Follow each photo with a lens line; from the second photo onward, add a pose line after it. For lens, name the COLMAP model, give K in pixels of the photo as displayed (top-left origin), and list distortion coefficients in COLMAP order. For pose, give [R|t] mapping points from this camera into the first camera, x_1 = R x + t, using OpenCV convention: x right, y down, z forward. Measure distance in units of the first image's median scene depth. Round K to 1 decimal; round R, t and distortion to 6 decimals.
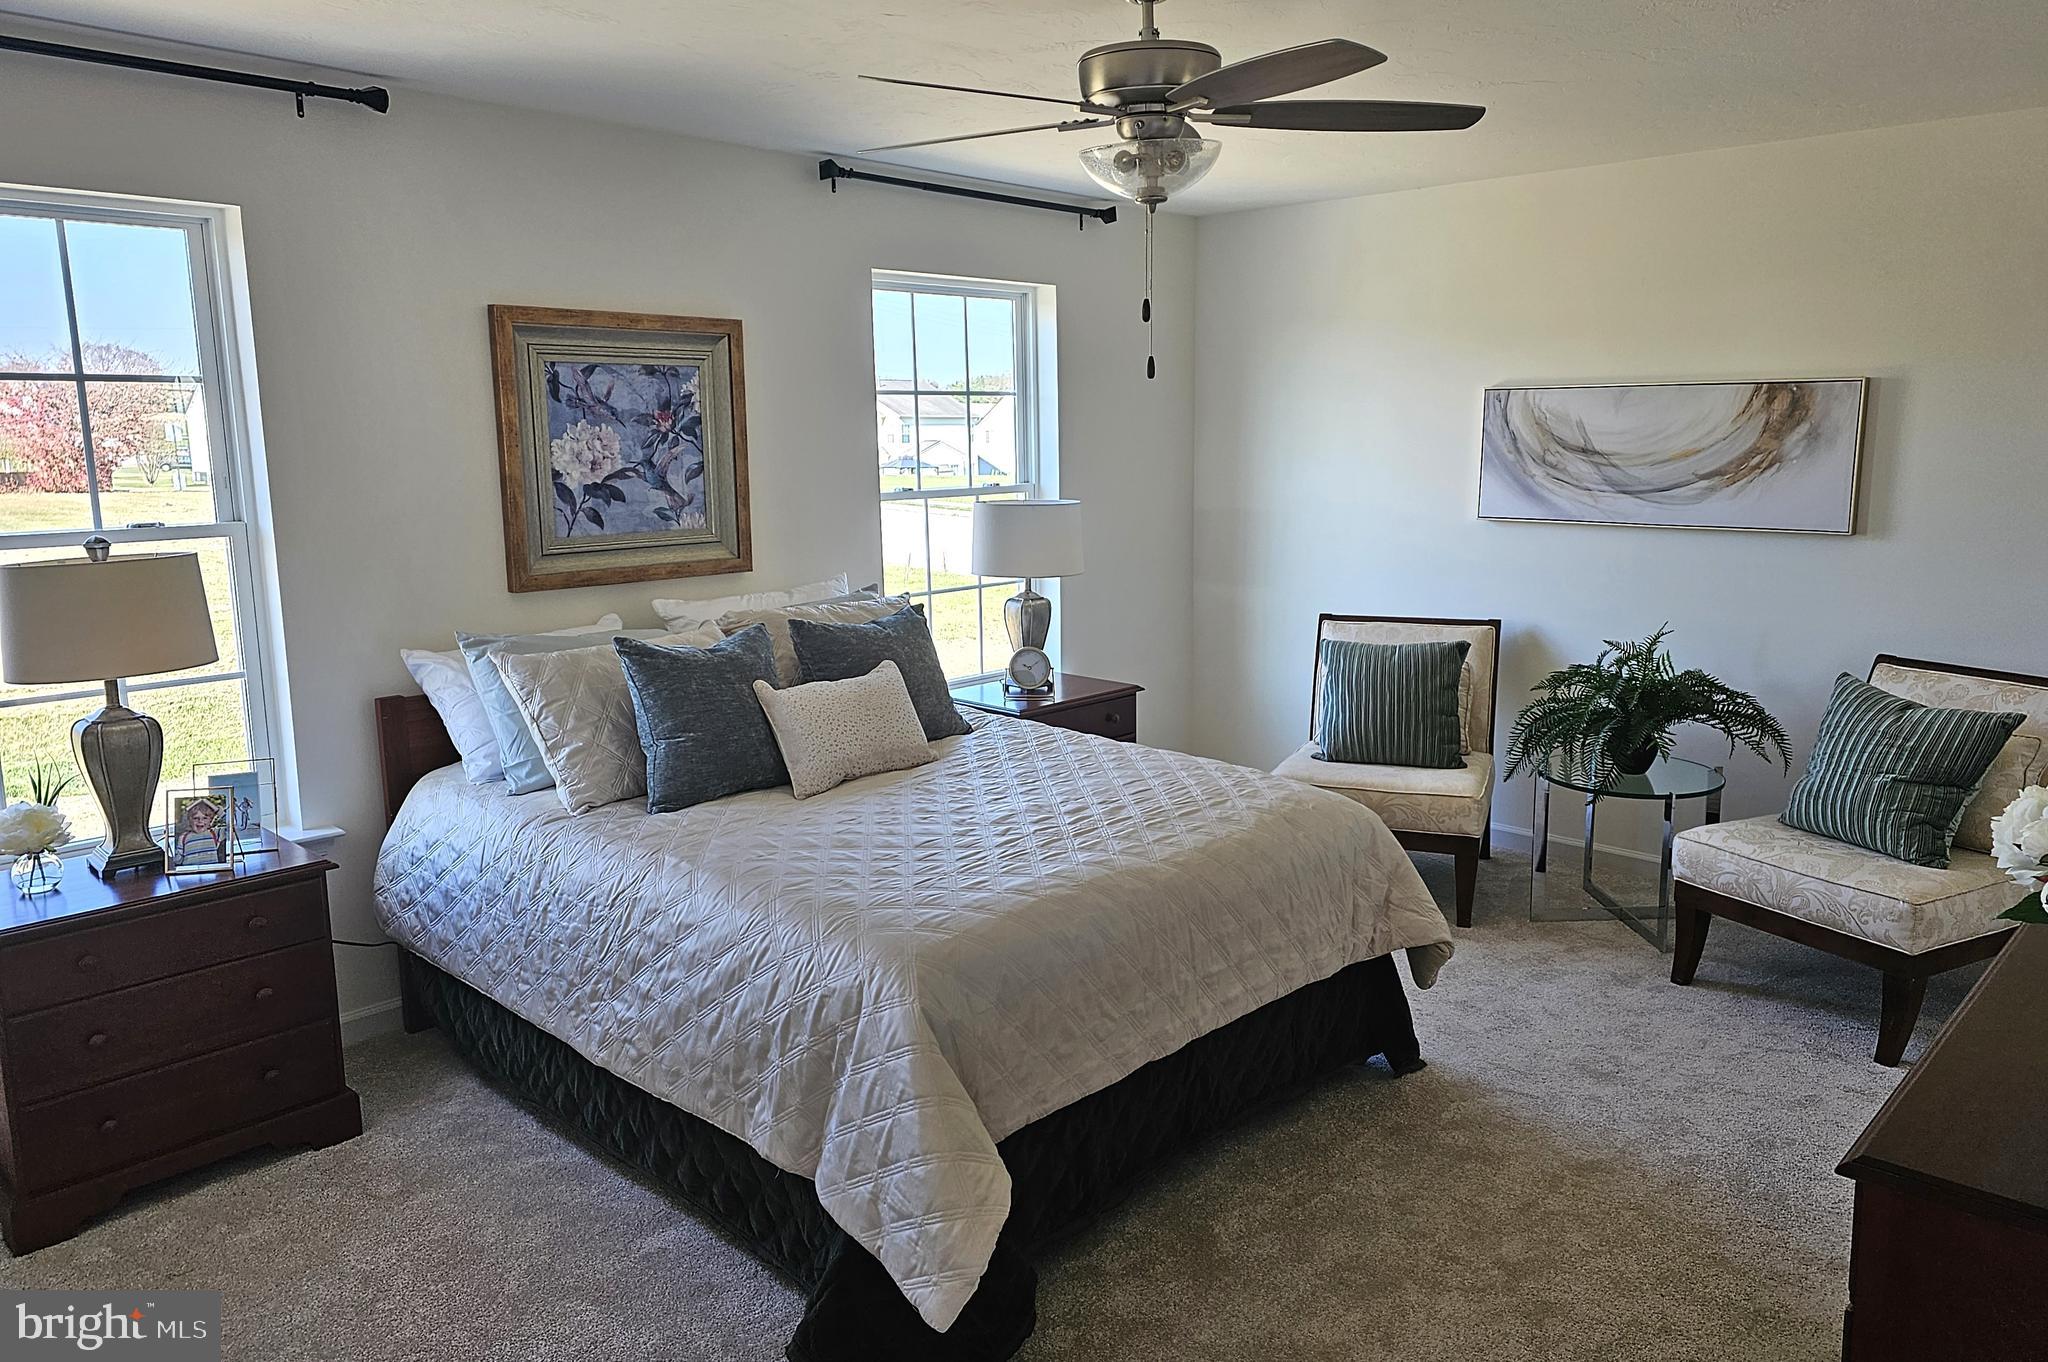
lens RADIAL K [[1406.9, 0, 1024.0], [0, 1406.9, 681.0], [0, 0, 1]] dist [-0.006486, -0.000243]
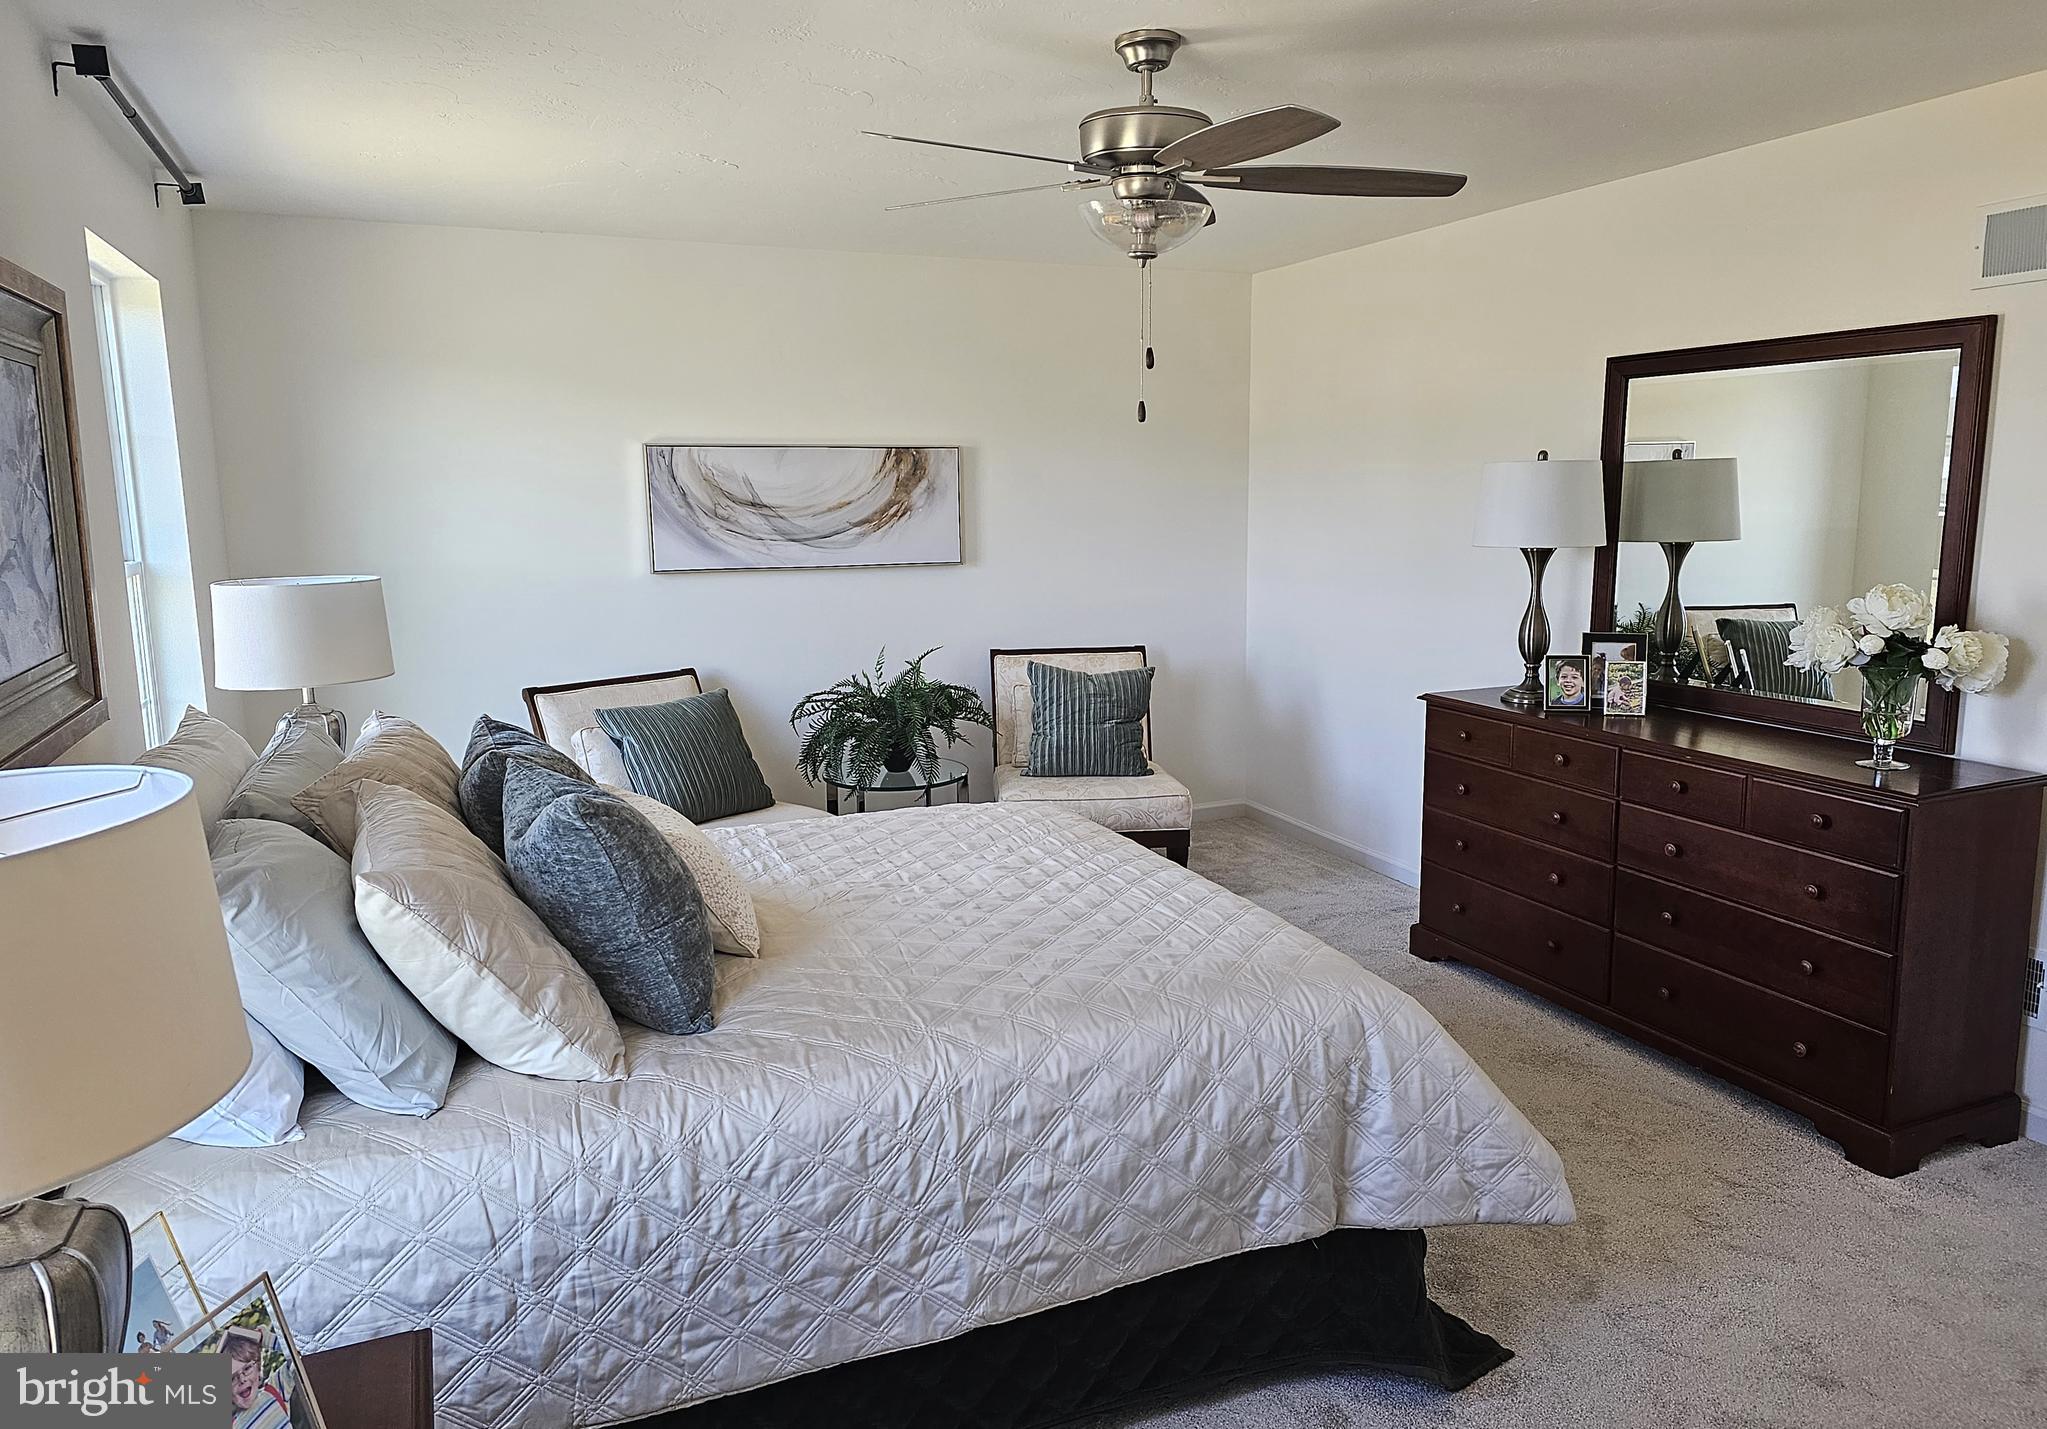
lens RADIAL K [[1408.7, 0, 1023.5], [0, 1408.7, 714.5], [0, 0, 1]] dist [0.044119, -0.000942]
pose [[0.389942, -0.144451, 0.909439, -0.614743], [0.166004, 0.982466, 0.084872, -0.068180], [-0.905753, 0.117875, 0.407084, 0.422355]]
